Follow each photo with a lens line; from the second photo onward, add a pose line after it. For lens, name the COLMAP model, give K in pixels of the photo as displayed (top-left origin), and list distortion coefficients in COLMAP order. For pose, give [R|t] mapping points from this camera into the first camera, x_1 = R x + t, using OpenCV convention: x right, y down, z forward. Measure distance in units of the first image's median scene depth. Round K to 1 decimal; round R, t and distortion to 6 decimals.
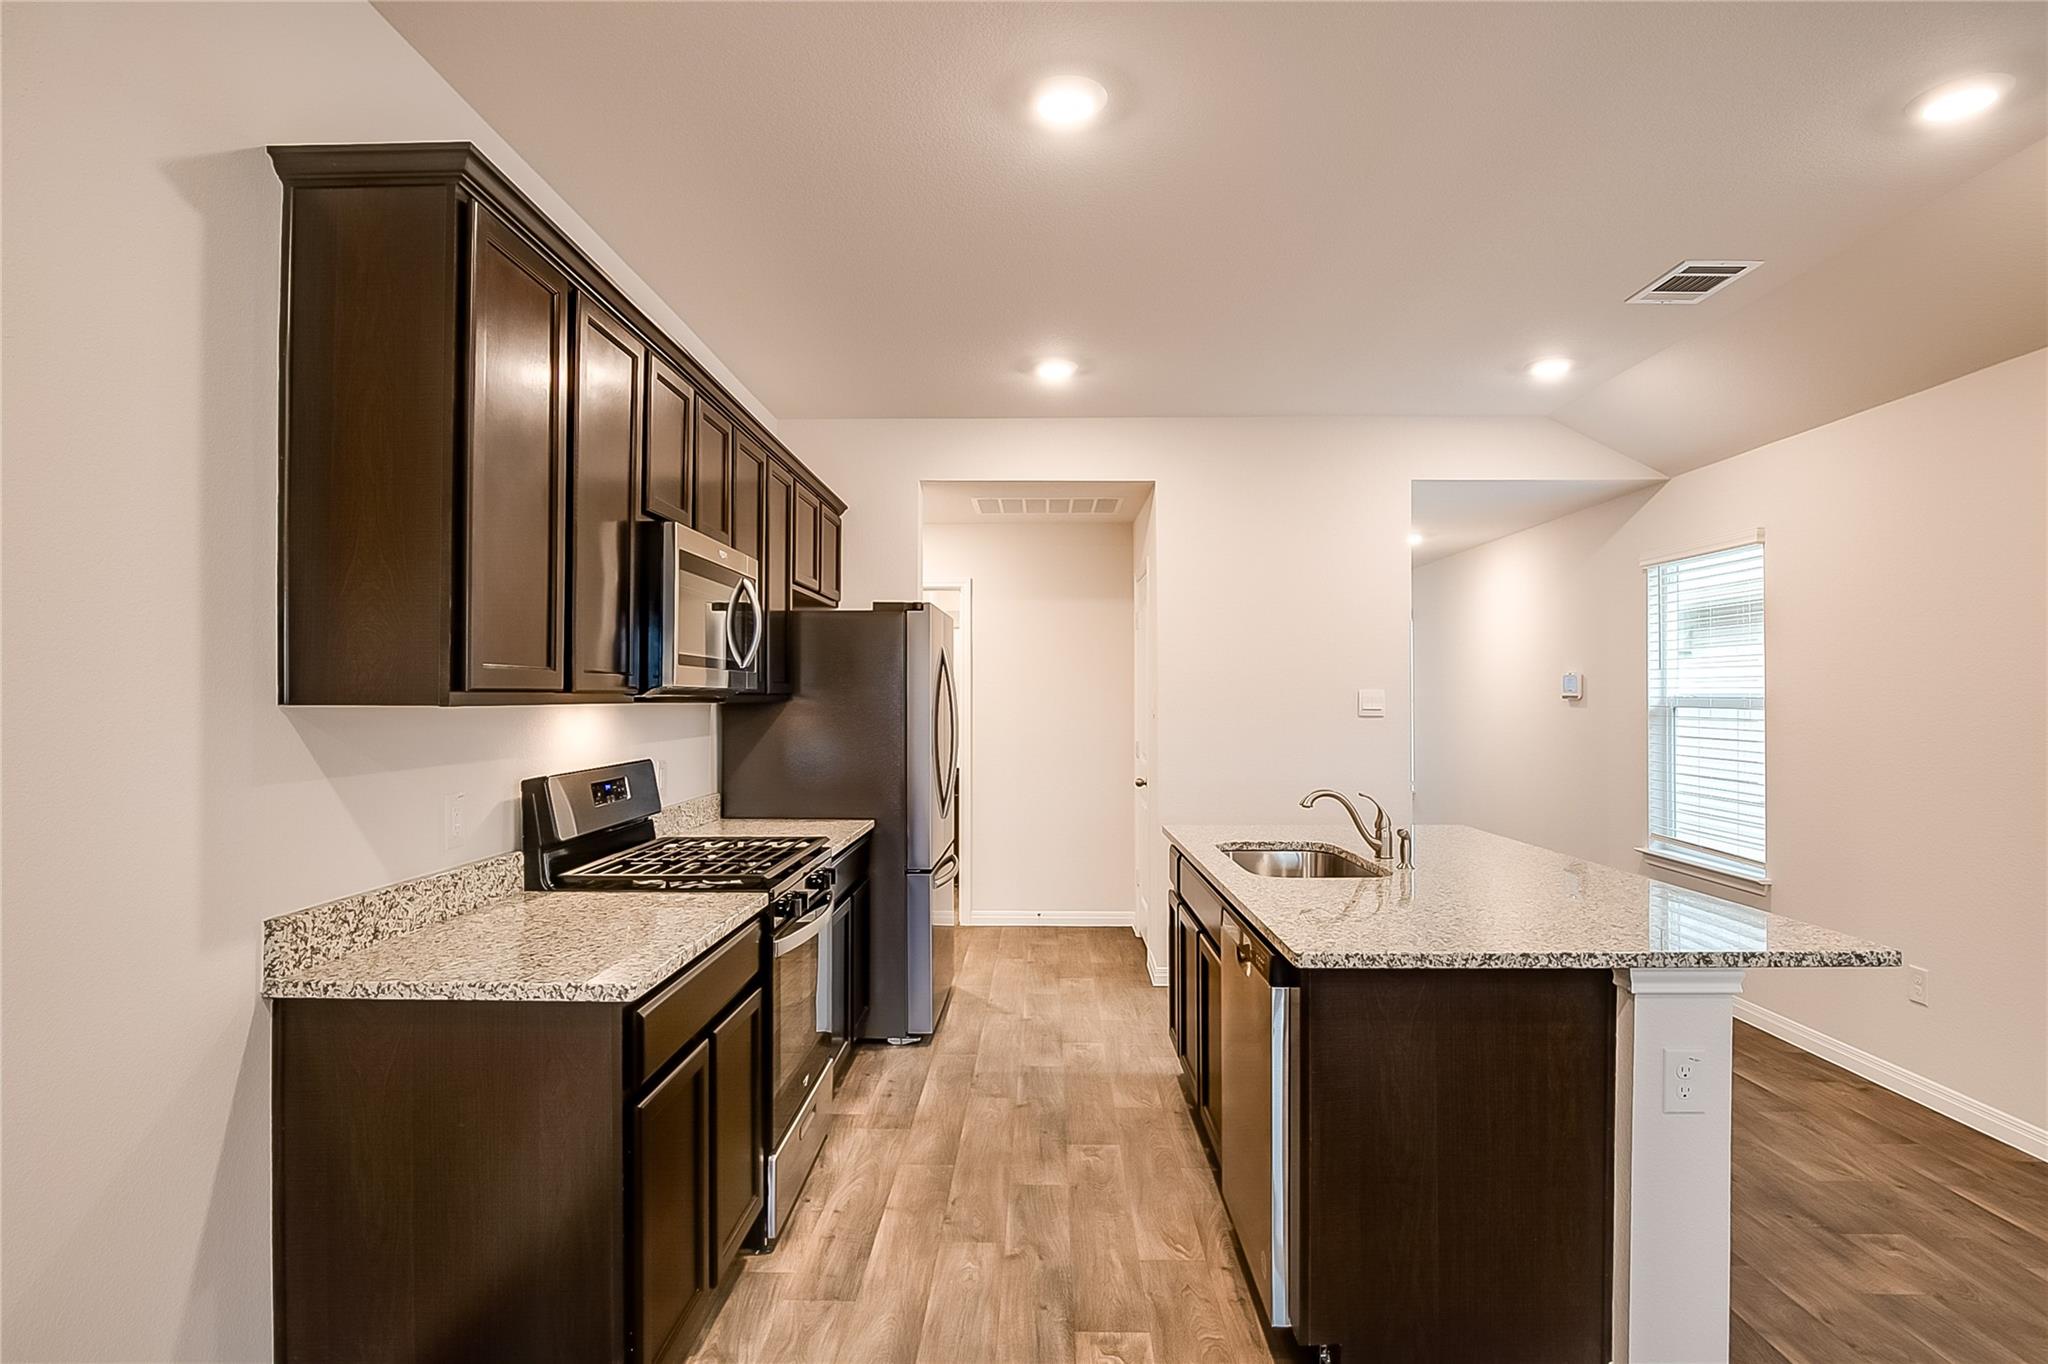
lens RADIAL K [[1093.7, 0, 1028.6], [0, 1093.7, 696.7], [0, 0, 1]] dist [-0.030181, 0.005646]
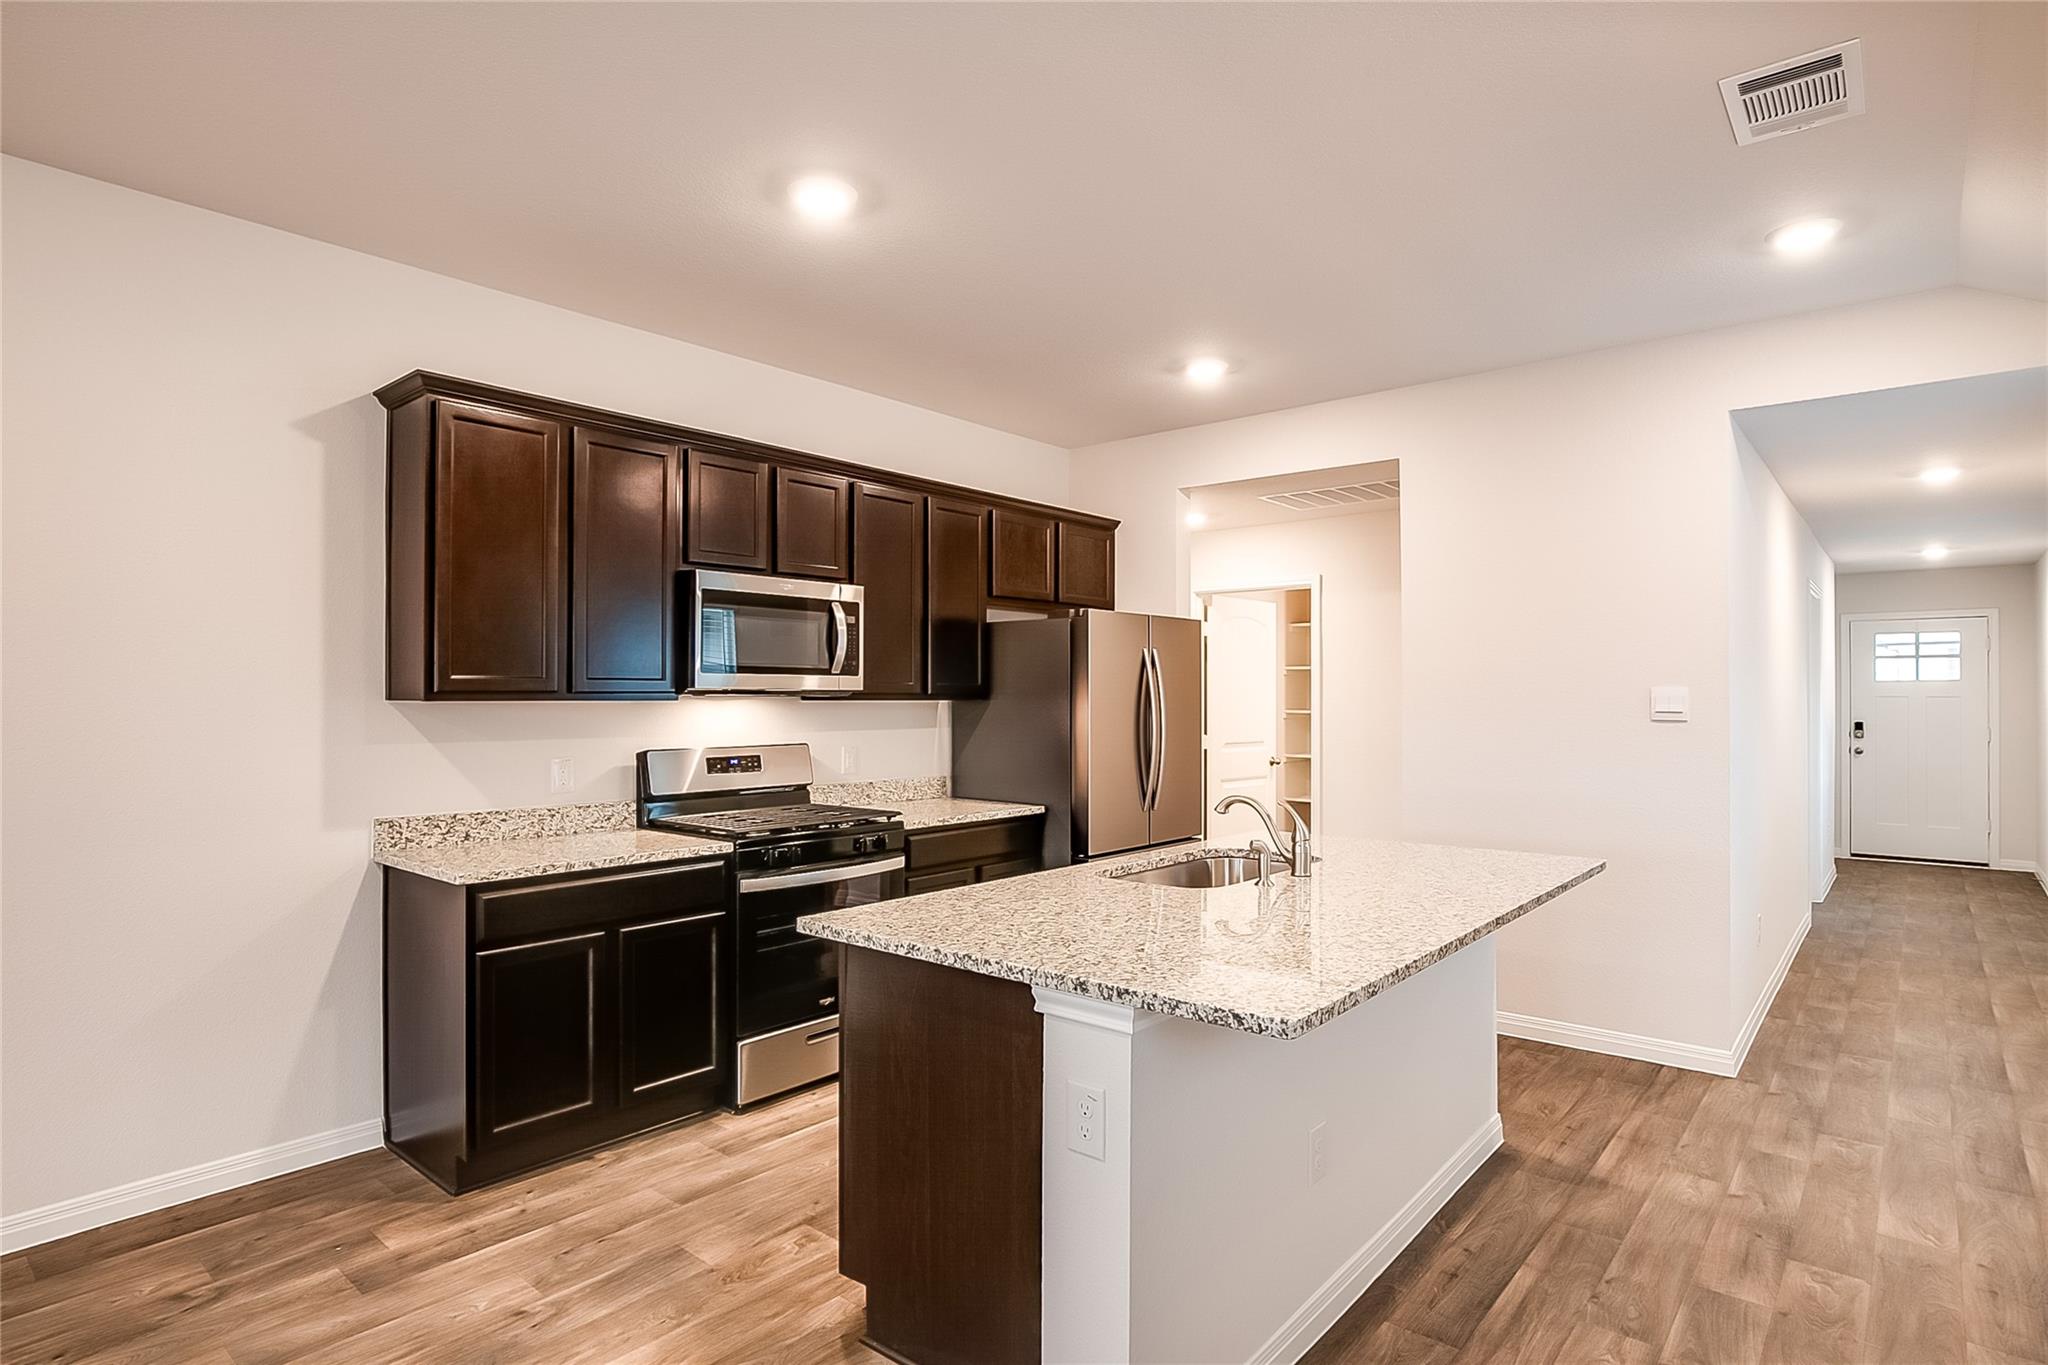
lens RADIAL K [[1093.7, 0, 984.9], [0, 1093.7, 675.7], [0, 0, 1]] dist [-0.030181, 0.005646]
pose [[0.765053, -0.010909, -0.643874, 0.996221], [-0.000661, 0.999843, -0.017724, -0.000604], [0.643966, 0.013985, 0.764926, 0.211327]]
